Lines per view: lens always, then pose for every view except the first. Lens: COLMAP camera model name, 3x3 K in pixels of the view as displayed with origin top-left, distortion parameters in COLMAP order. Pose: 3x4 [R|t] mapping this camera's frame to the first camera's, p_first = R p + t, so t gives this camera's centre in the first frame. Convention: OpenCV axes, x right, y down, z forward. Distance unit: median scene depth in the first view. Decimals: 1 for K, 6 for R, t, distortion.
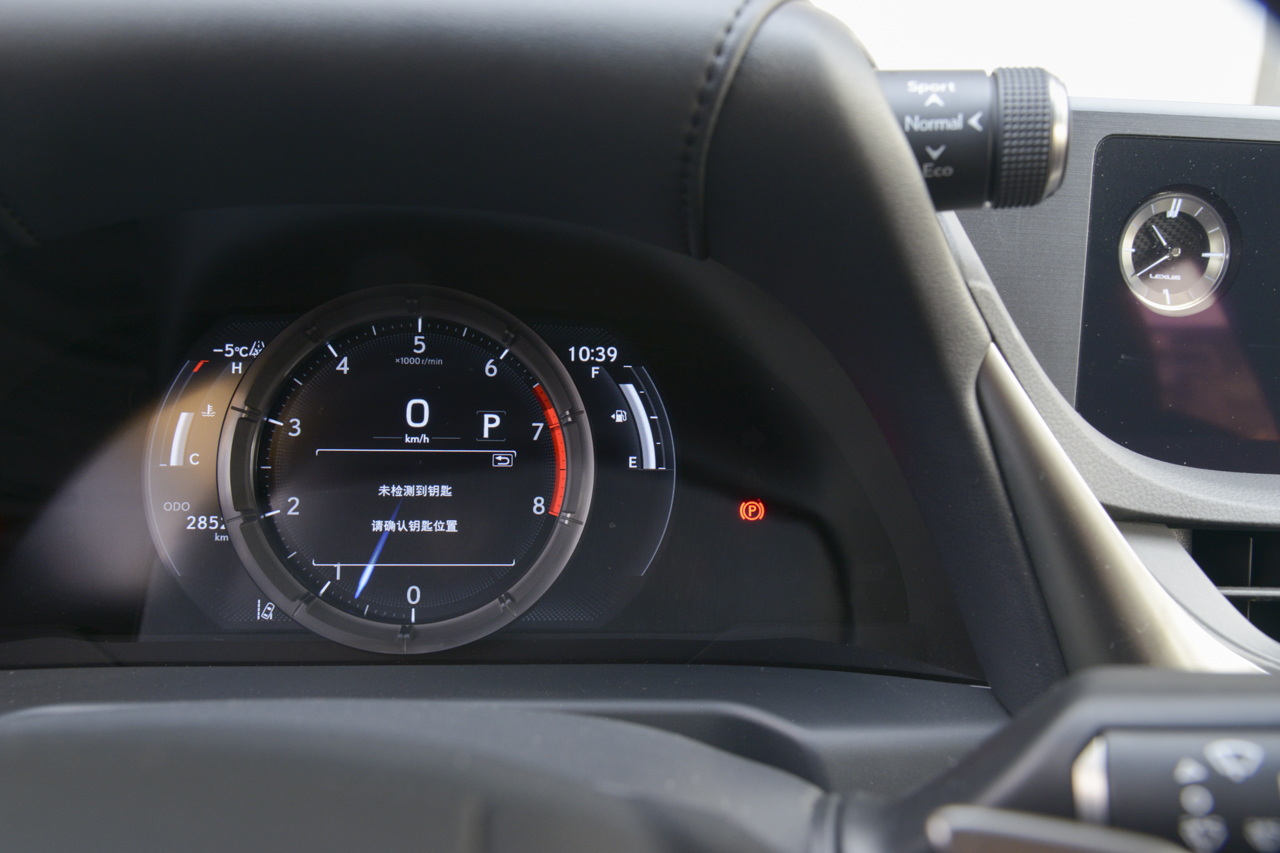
lens RADIAL K [[1034.1, 0, 640.4], [0, 1034.1, 448.2], [0, 0, 1]] dist [-0.035159, -0.008753]
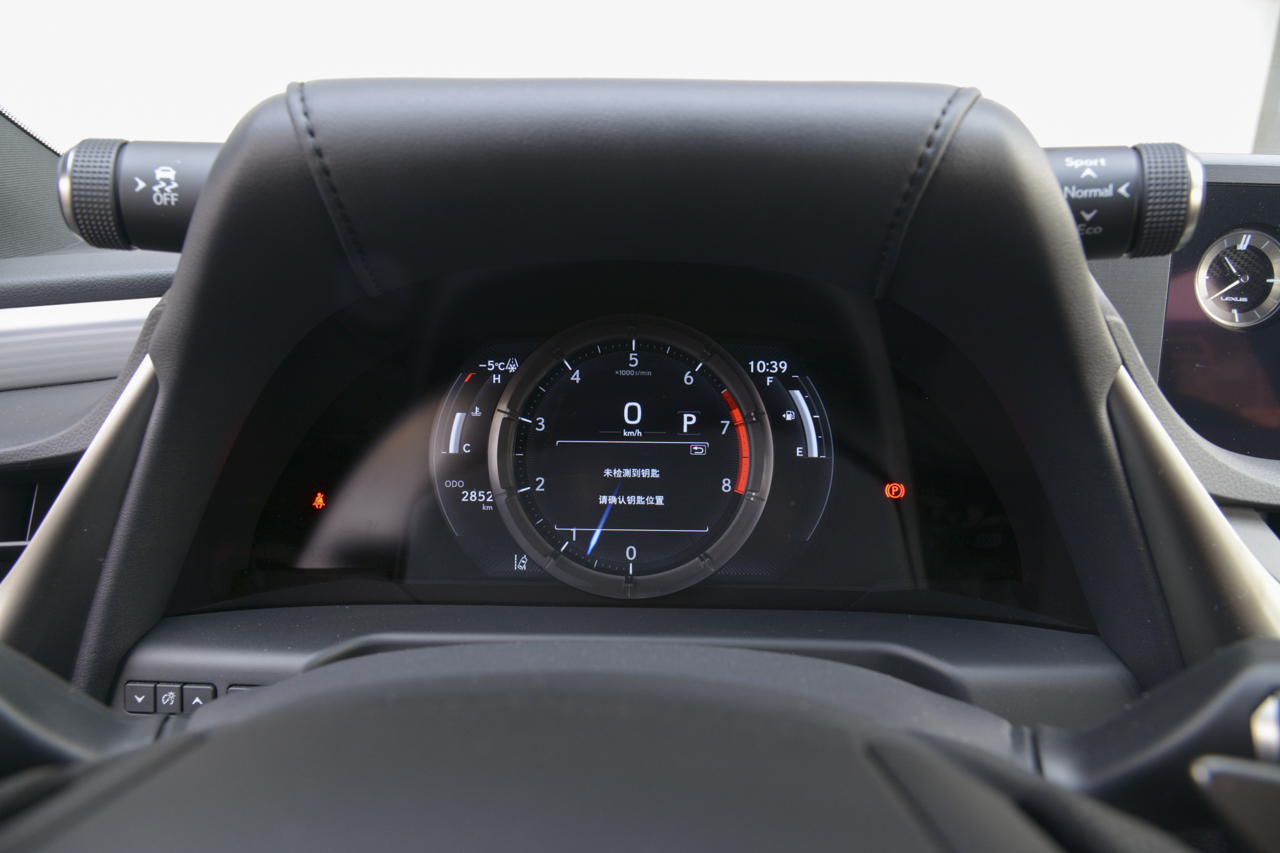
lens RADIAL K [[819.9, 0, 637.1], [0, 819.9, 444.2], [0, 0, 1]] dist [-0.041174, 0.001713]
pose [[0.994381, 0.004673, -0.105758, -0.104470], [-0.001601, 0.999575, 0.029117, -0.025811], [0.105849, -0.028784, 0.993966, -0.026457]]
